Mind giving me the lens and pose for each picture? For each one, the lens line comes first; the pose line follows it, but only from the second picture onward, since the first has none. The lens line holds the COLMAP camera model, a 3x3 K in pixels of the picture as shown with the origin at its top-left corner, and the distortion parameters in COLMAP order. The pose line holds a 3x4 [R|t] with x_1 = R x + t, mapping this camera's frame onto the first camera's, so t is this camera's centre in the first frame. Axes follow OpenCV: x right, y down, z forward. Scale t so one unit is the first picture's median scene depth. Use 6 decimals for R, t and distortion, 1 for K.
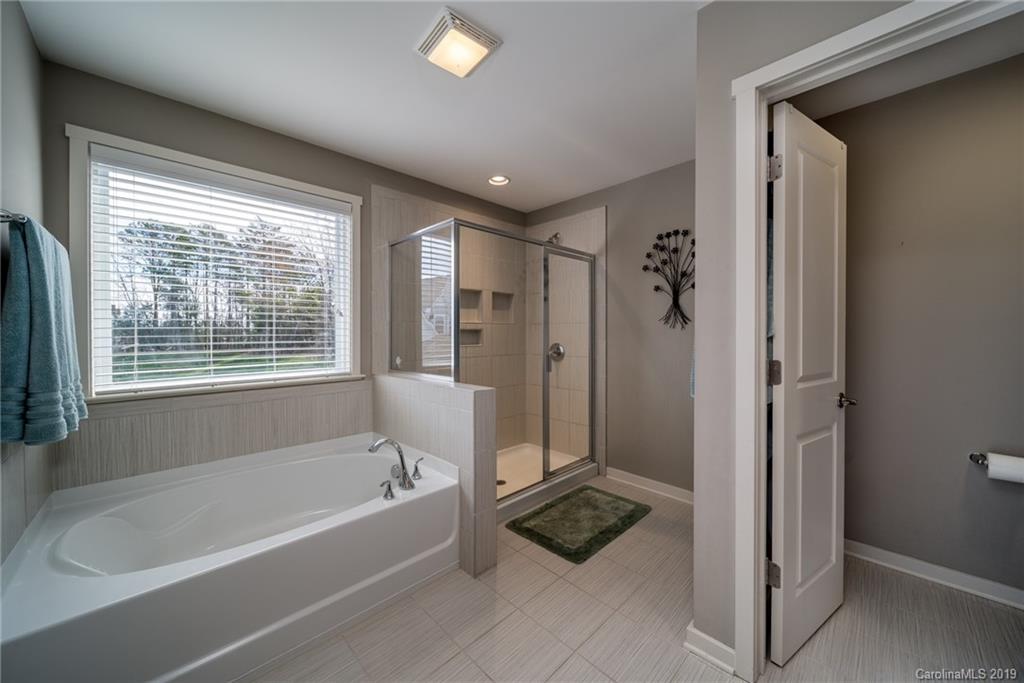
lens RADIAL K [[368.9, 0, 507.6], [0, 368.9, 338.3], [0, 0, 1]] dist [-0.001554, -0.000299]
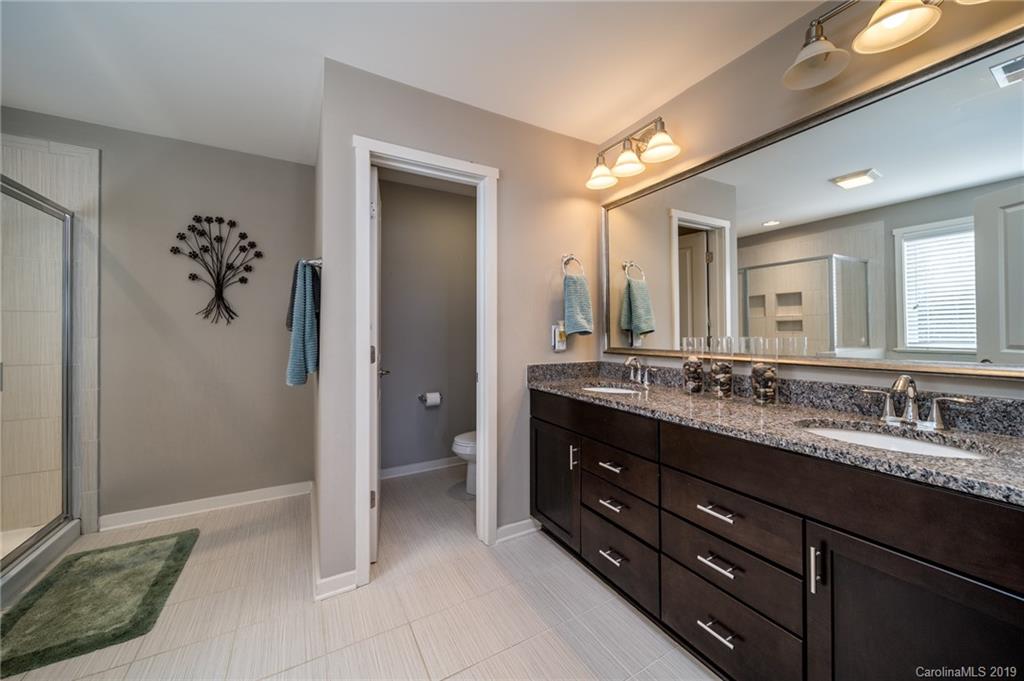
lens RADIAL K [[368.9, 0, 507.6], [0, 368.9, 337.3], [0, 0, 1]] dist [-0.001554, -0.000299]
pose [[0.252800, -0.011084, 0.967455, -0.256326], [0.013608, 0.999876, 0.007899, 0.010096], [-0.967423, 0.011168, 0.252919, 0.069196]]
